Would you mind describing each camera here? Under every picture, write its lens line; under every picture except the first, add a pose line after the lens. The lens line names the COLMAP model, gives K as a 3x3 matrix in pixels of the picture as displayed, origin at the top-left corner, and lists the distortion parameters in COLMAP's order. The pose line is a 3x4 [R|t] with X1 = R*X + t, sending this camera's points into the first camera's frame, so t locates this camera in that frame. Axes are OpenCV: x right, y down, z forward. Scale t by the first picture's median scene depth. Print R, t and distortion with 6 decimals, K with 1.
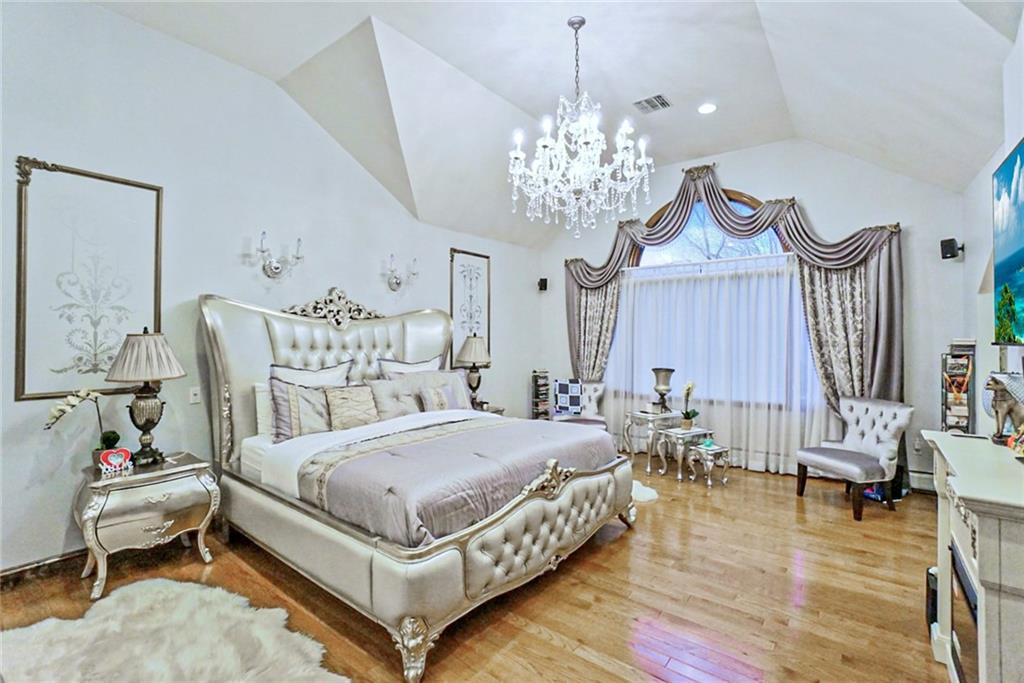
lens RADIAL K [[469.1, 0, 512.9], [0, 469.1, 334.6], [0, 0, 1]] dist [-0.038871, 0.000487]
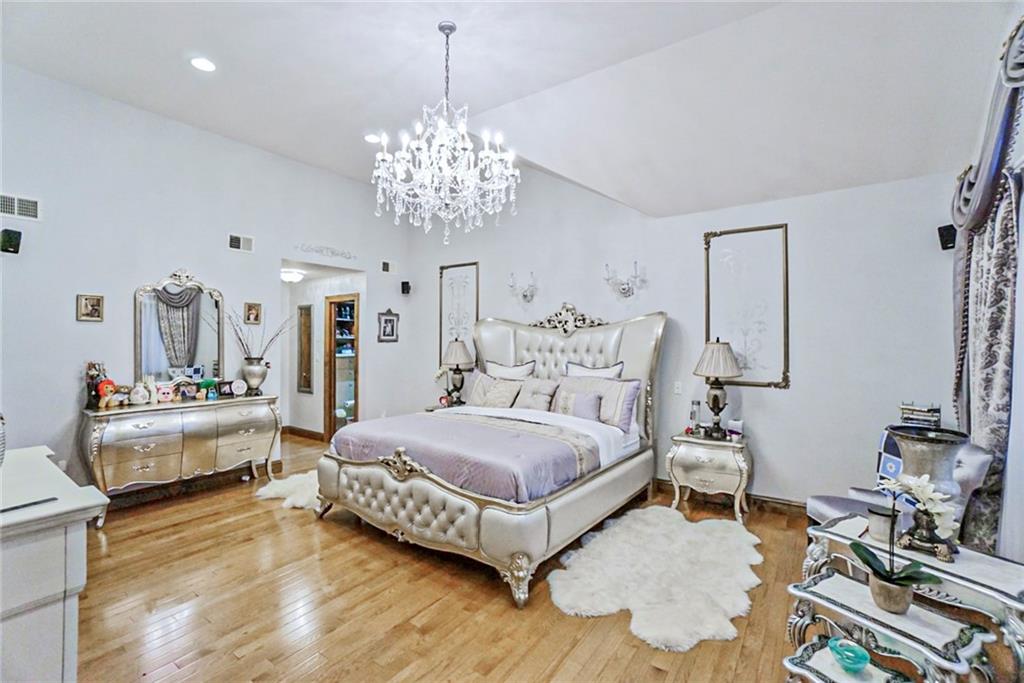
lens RADIAL K [[454.6, 0, 507.3], [0, 454.6, 338.8], [0, 0, 1]] dist [-0.065233, 0.024863]
pose [[0.015035, -0.001615, -0.999886, 0.701949], [0.006120, 0.999980, -0.001523, -0.003977], [0.999868, -0.006096, 0.015045, 0.714490]]
